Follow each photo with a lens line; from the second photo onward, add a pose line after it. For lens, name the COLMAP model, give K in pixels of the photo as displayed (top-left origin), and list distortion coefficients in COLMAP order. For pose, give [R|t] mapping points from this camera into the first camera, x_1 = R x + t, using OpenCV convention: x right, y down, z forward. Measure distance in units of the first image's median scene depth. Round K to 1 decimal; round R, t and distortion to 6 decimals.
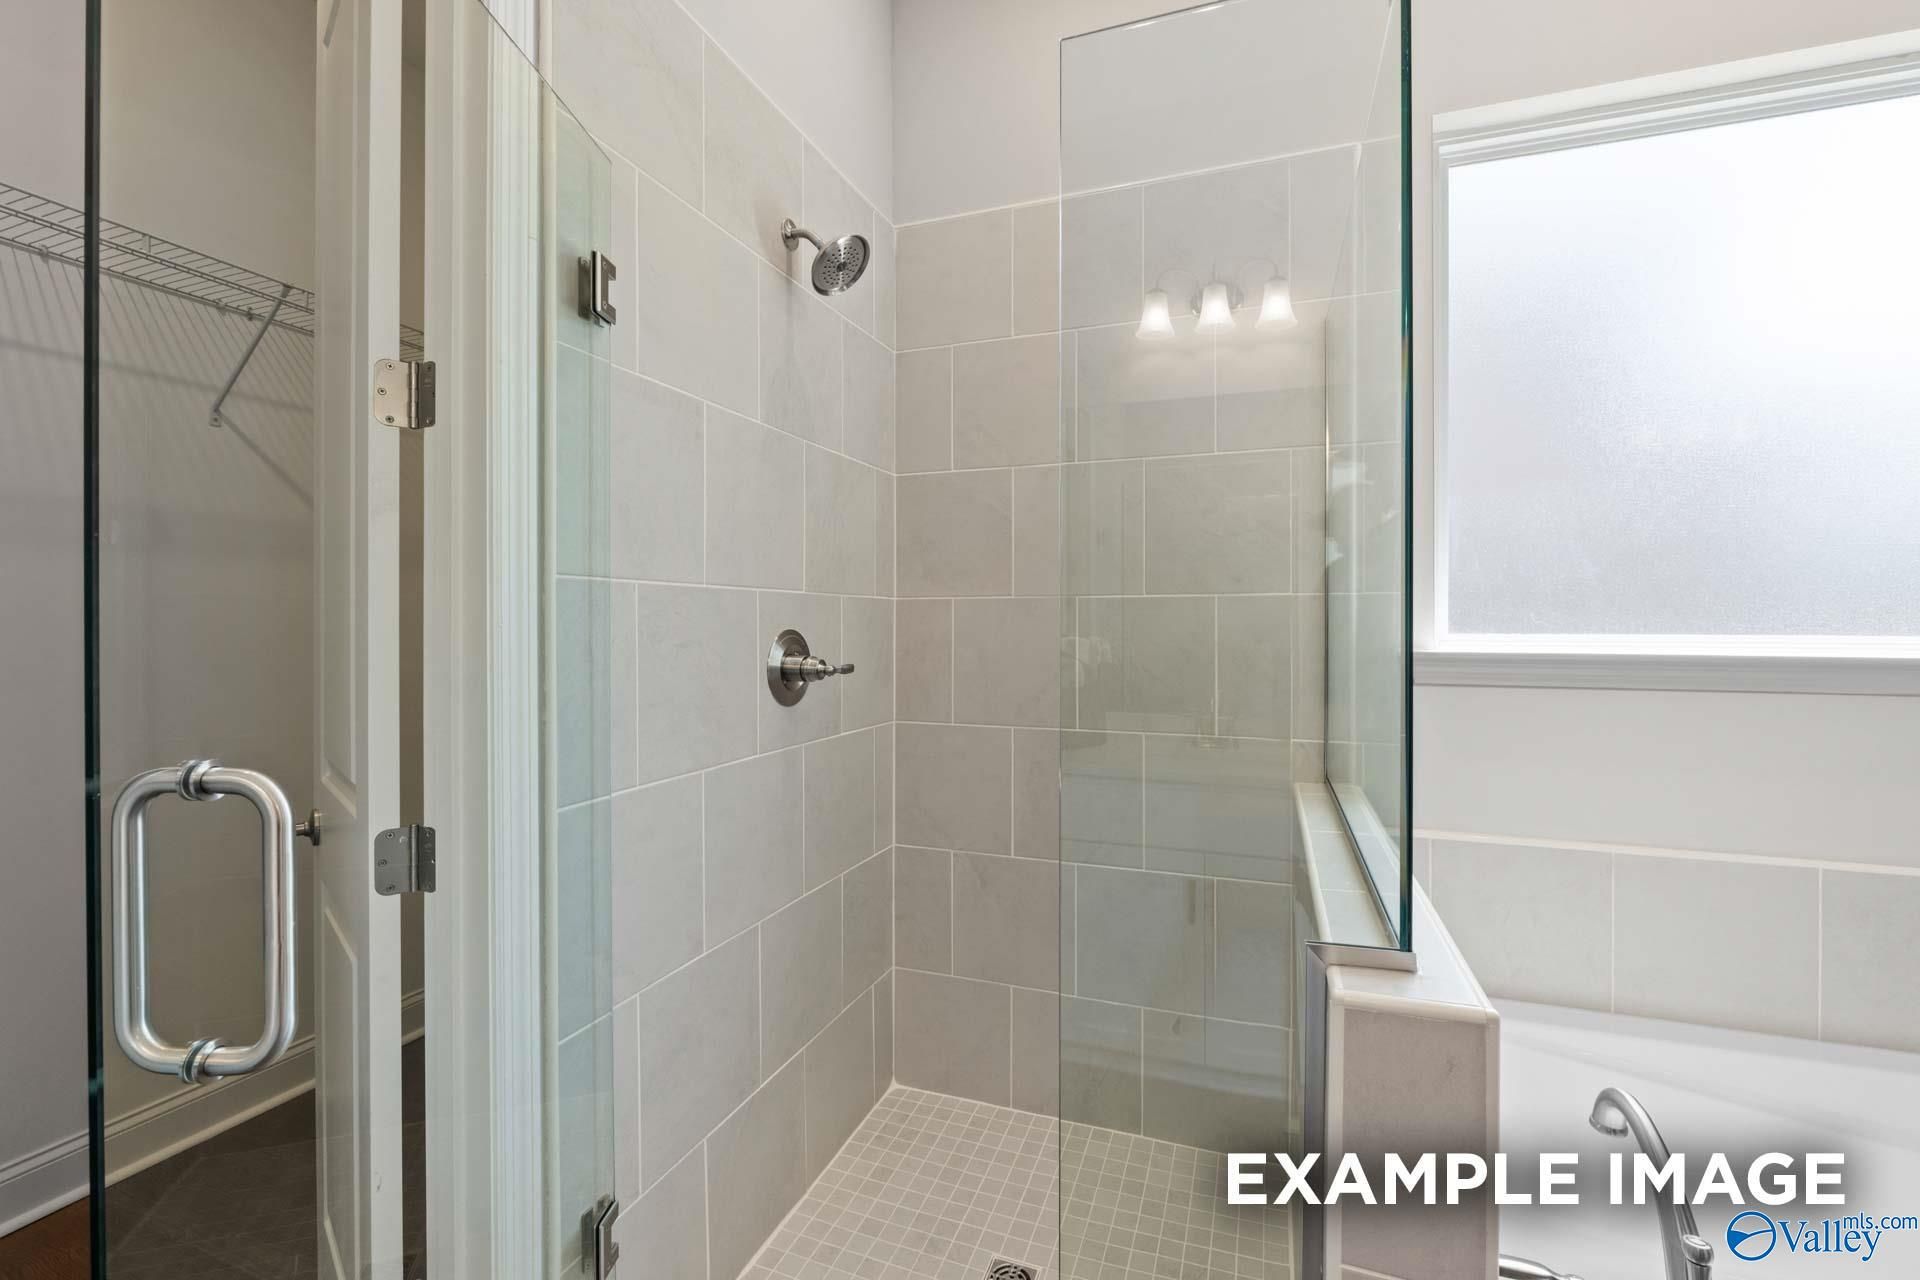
lens RADIAL K [[833.5, 0, 957.8], [0, 833.5, 635.1], [0, 0, 1]] dist [-0.003553, -0.001553]
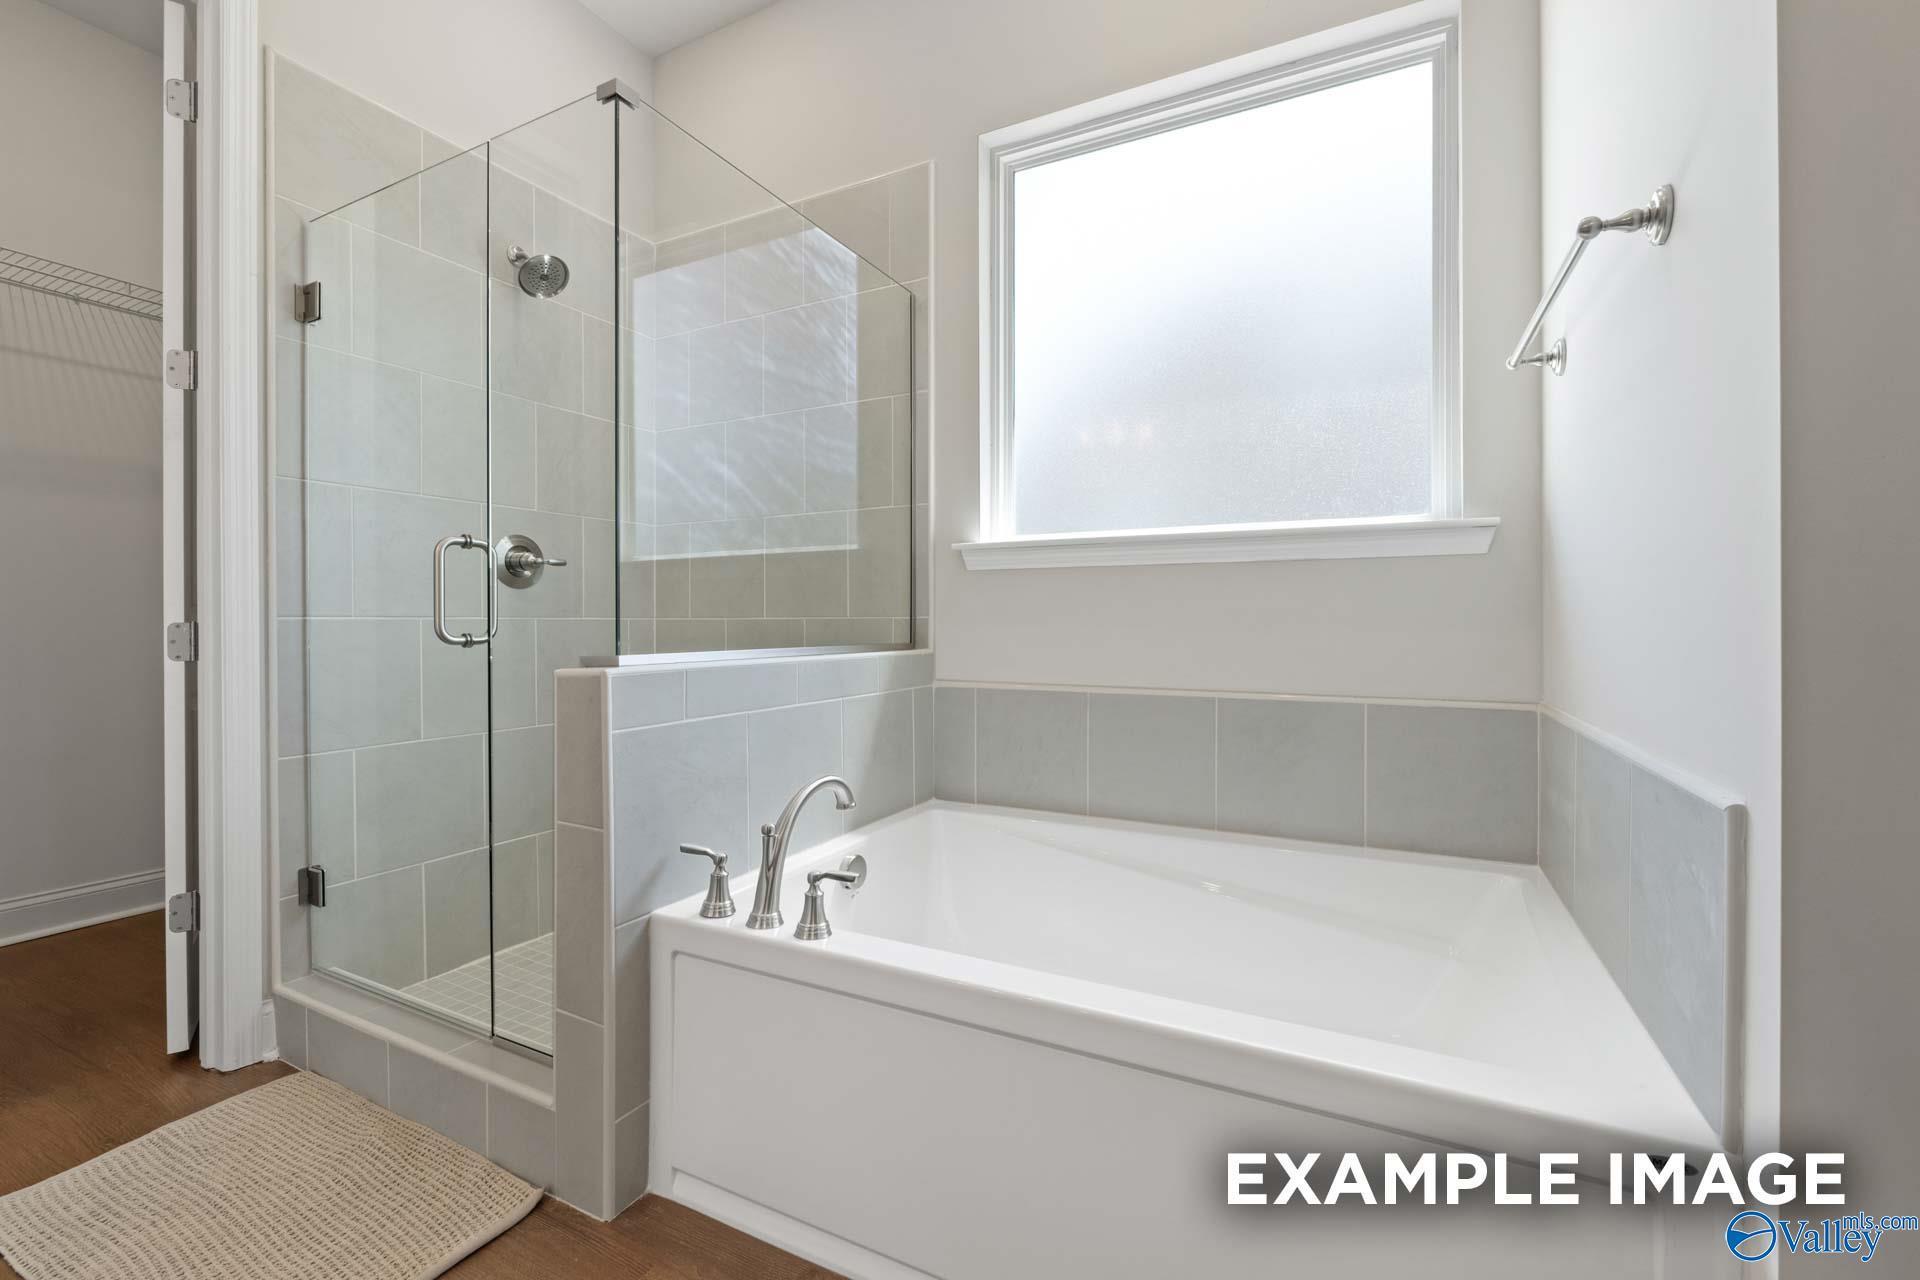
lens RADIAL K [[833.5, 0, 959.1], [0, 833.5, 633.3], [0, 0, 1]] dist [-0.003553, -0.001553]
pose [[0.991300, -0.000886, -0.131622, 0.761178], [0.000592, 0.999997, -0.002276, 0.173454], [0.131624, 0.002179, 0.991297, -0.323692]]
